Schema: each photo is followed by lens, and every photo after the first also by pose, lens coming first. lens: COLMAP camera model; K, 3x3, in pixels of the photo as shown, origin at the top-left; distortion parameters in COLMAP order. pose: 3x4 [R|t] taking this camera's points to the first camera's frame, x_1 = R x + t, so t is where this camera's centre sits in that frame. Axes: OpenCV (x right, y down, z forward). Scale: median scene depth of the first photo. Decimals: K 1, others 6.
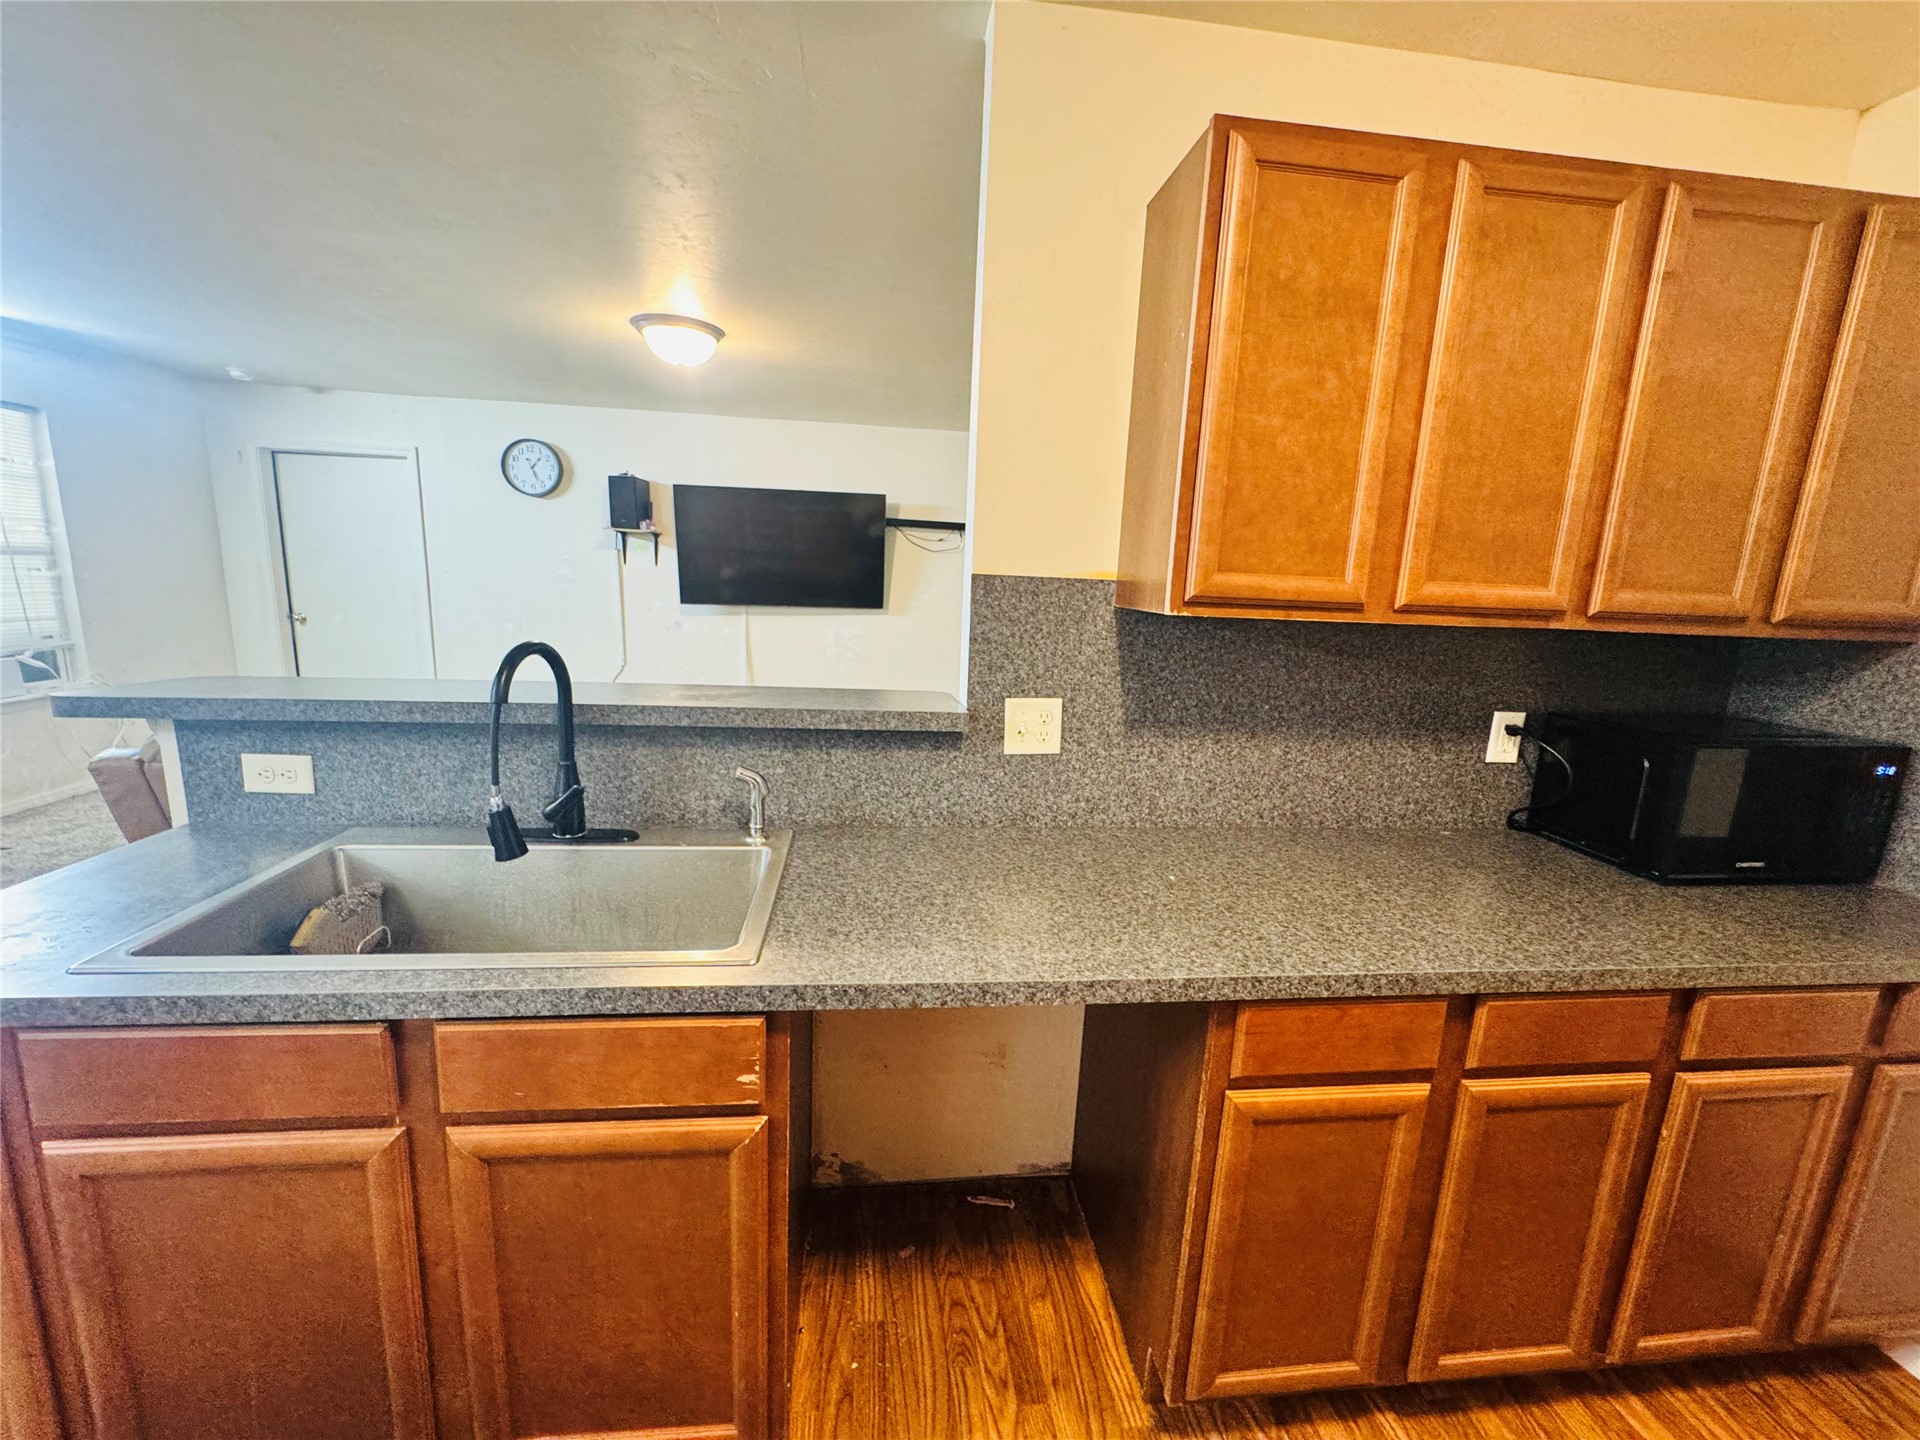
lens RADIAL K [[778.0, 0, 952.6], [0, 778.0, 723.7], [0, 0, 1]] dist [-0.002224, 0.000110]
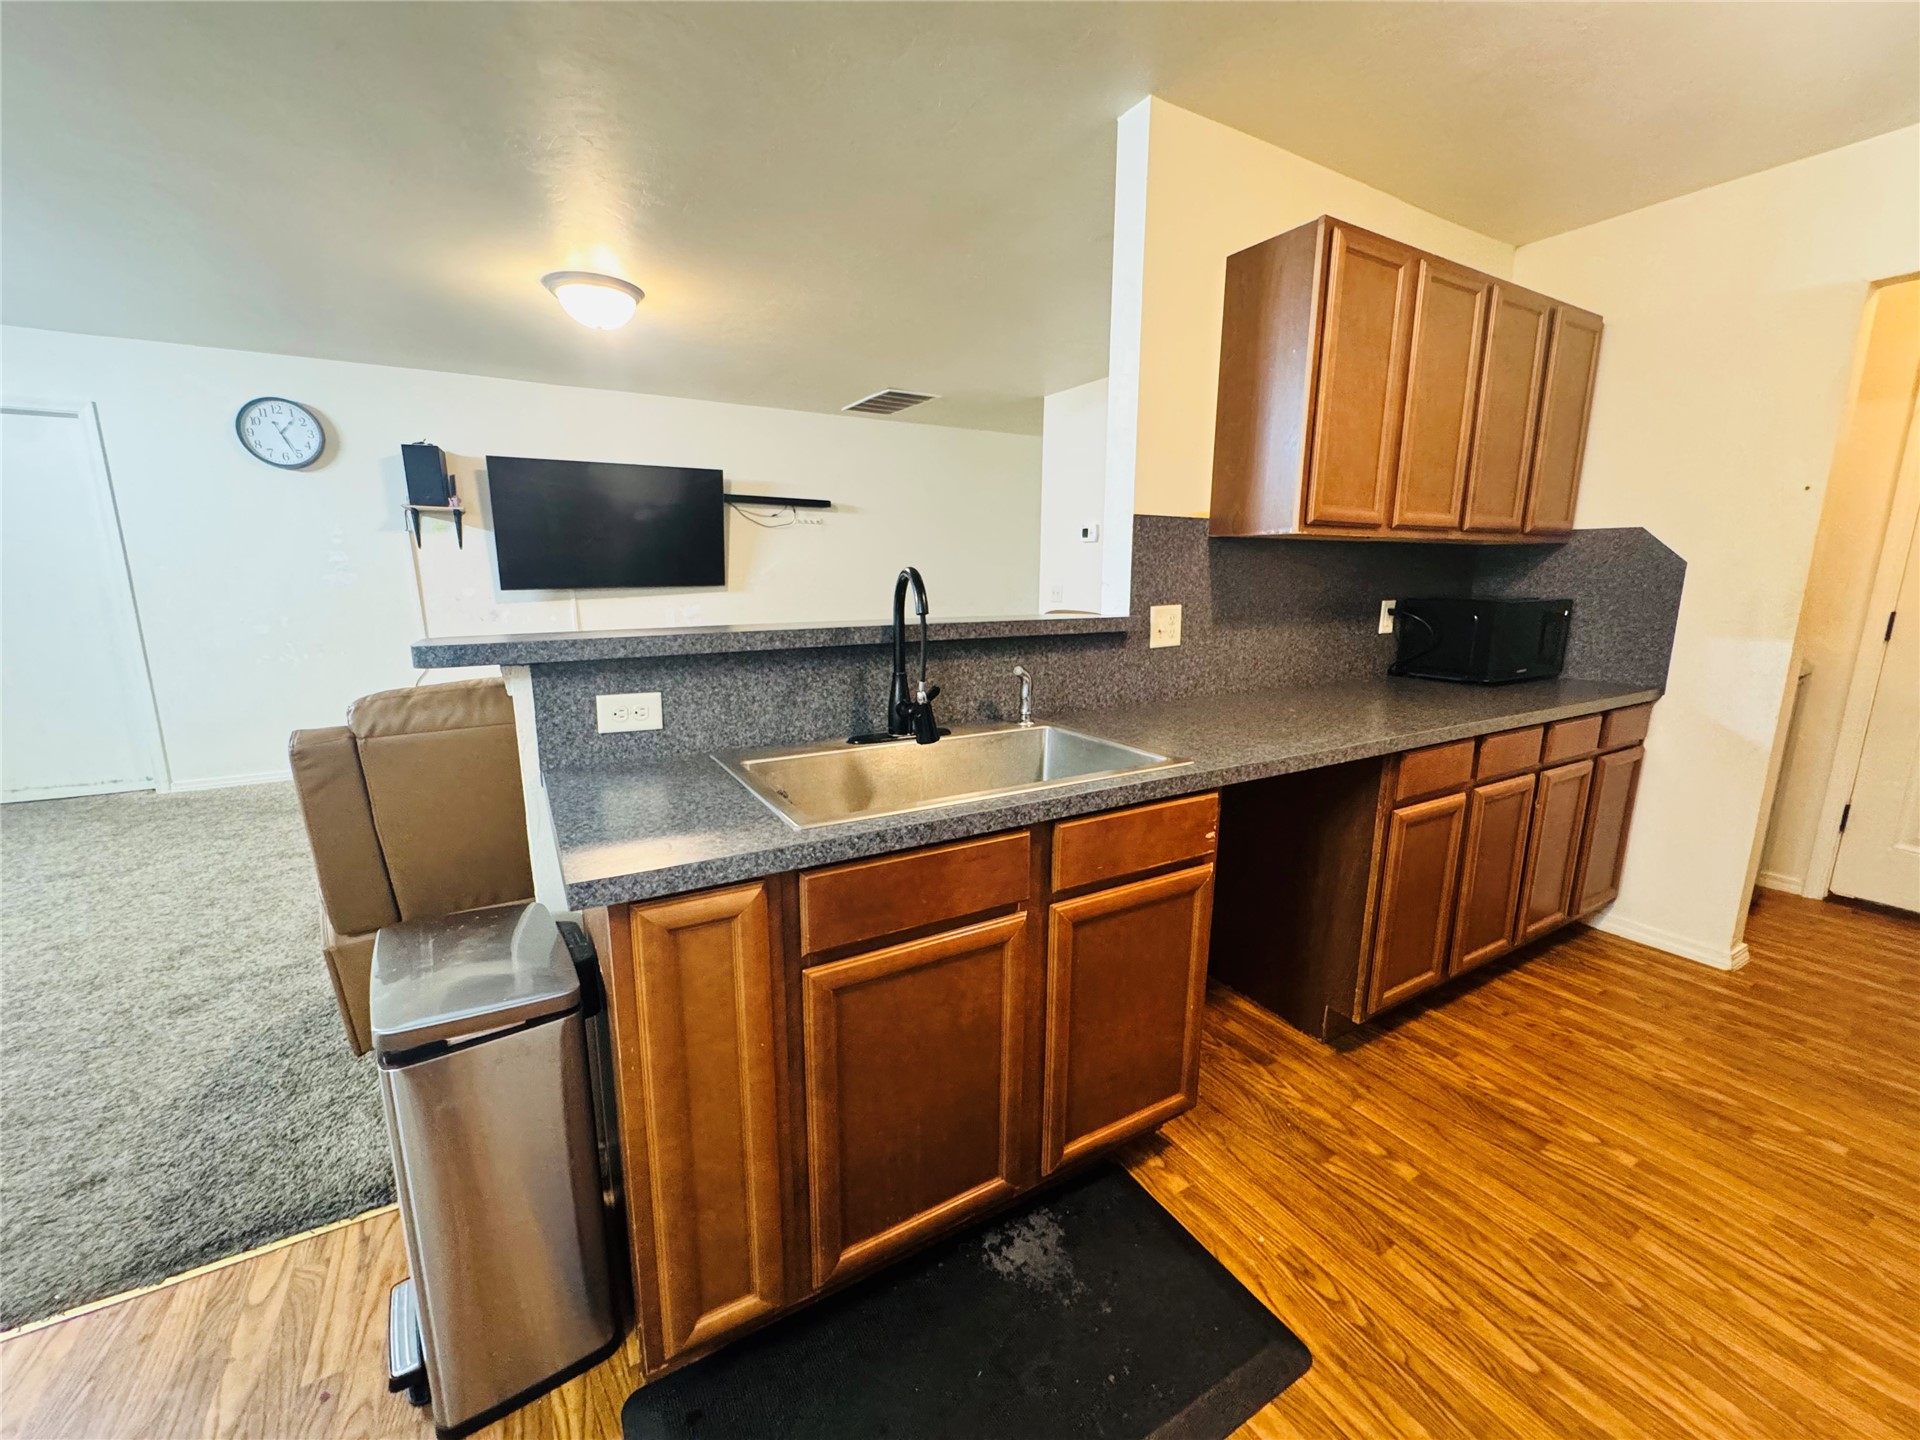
lens RADIAL K [[778.0, 0, 957.2], [0, 778.0, 726.1], [0, 0, 1]] dist [-0.002224, 0.000110]
pose [[0.912141, -0.119620, 0.392033, -0.787823], [0.112280, 0.992802, 0.041688, 0.079200], [-0.394198, 0.005993, 0.919006, -0.118757]]
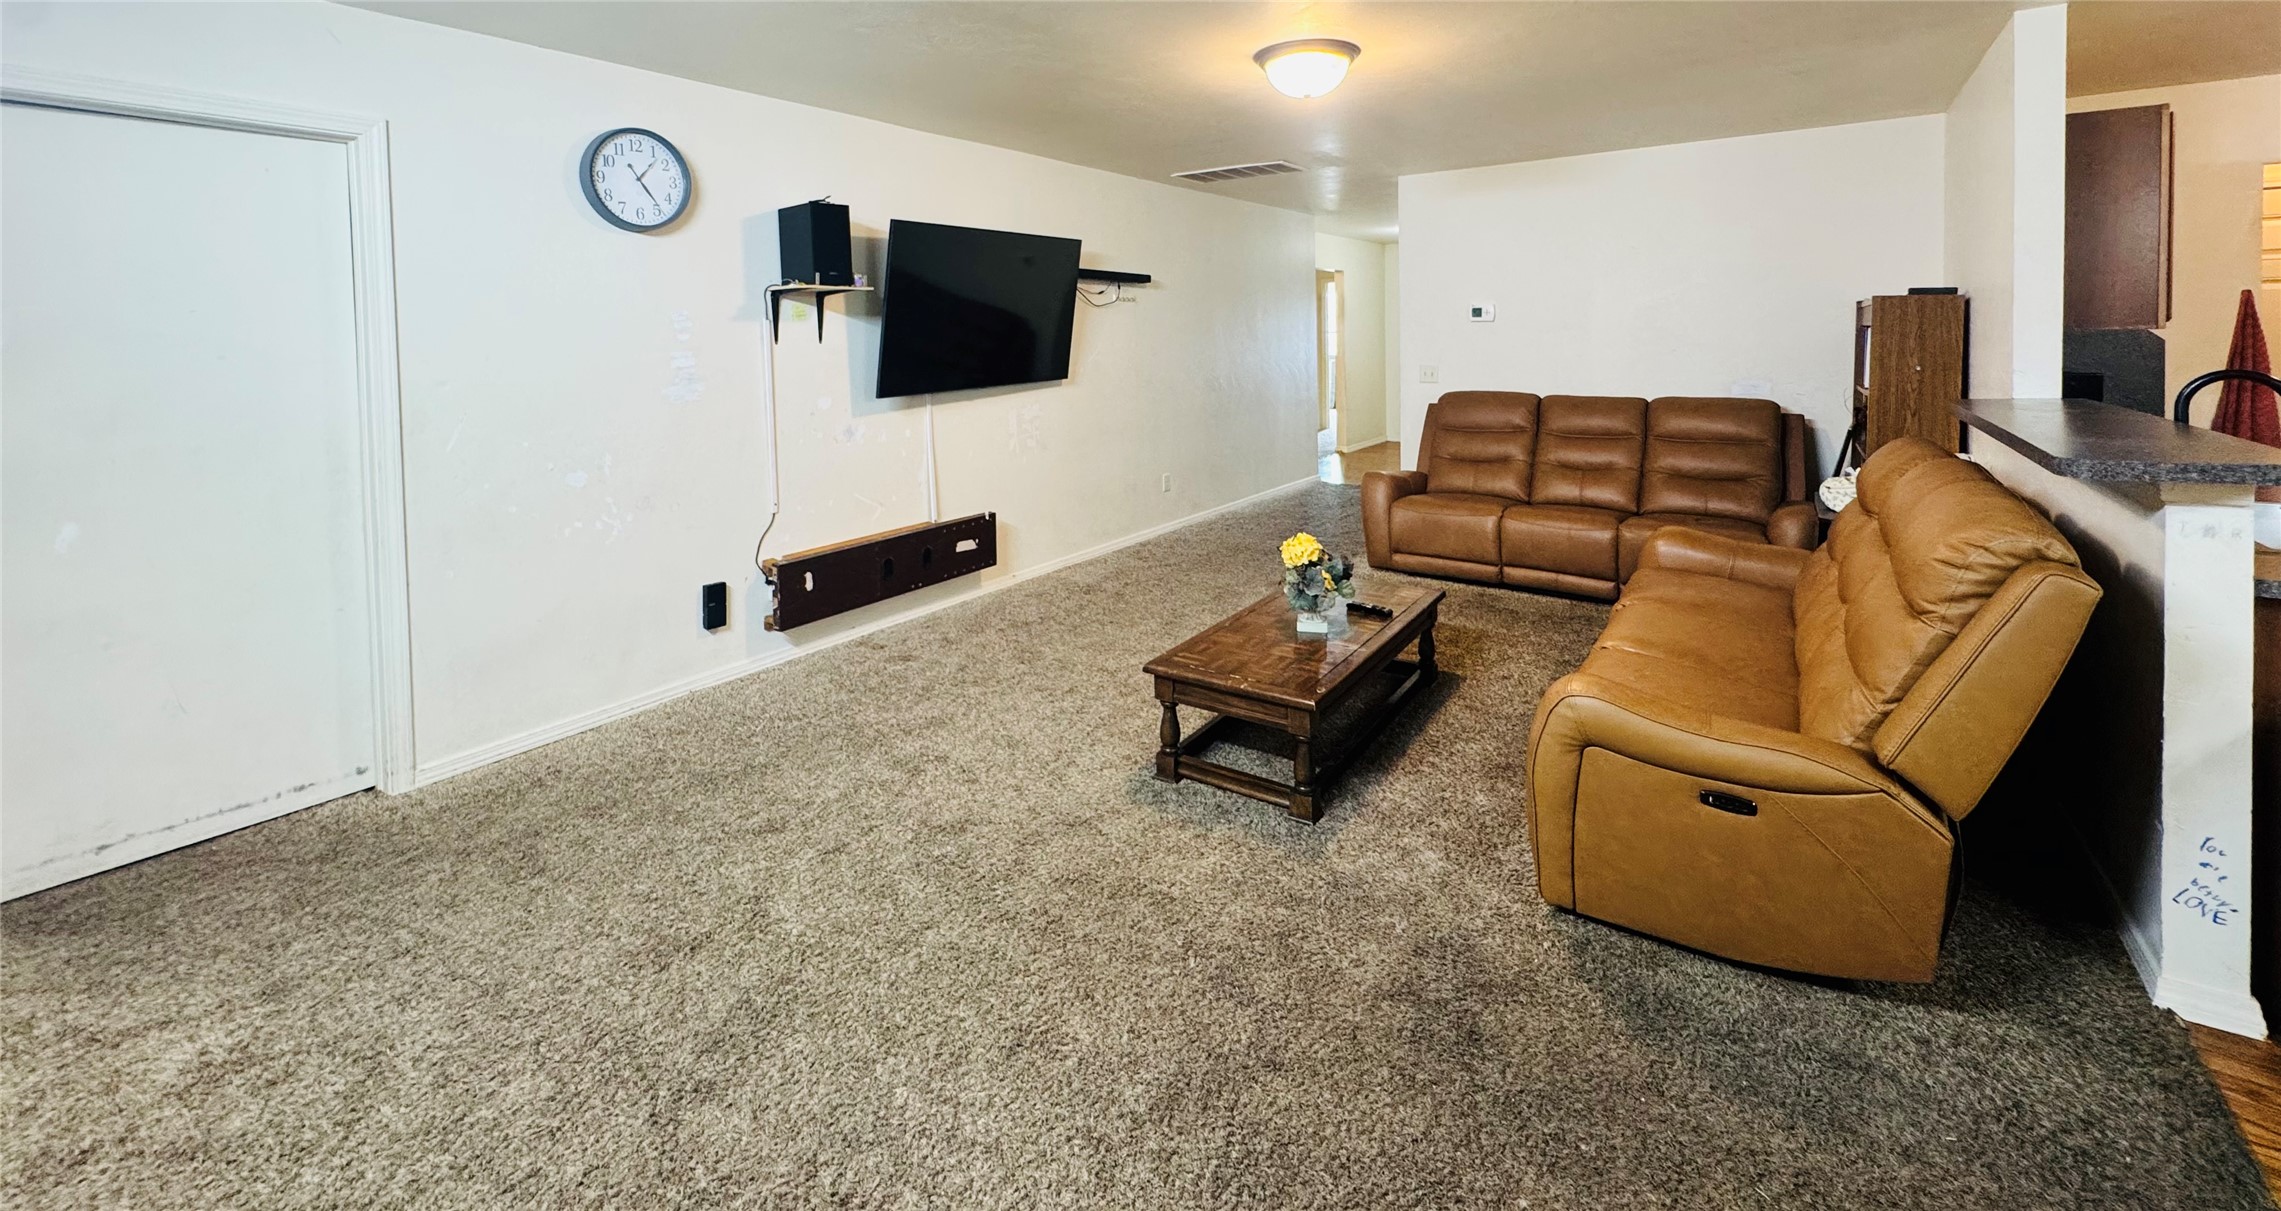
lens RADIAL K [[918.2, 0, 1136.5], [0, 918.2, 360.3], [0, 0, 1]] dist [-0.002983, 0.000560]
pose [[0.662553, -0.076338, 0.745115, -2.544887], [0.186159, 0.980361, -0.065093, -0.312316], [-0.725512, 0.181837, 0.663752, 1.085960]]
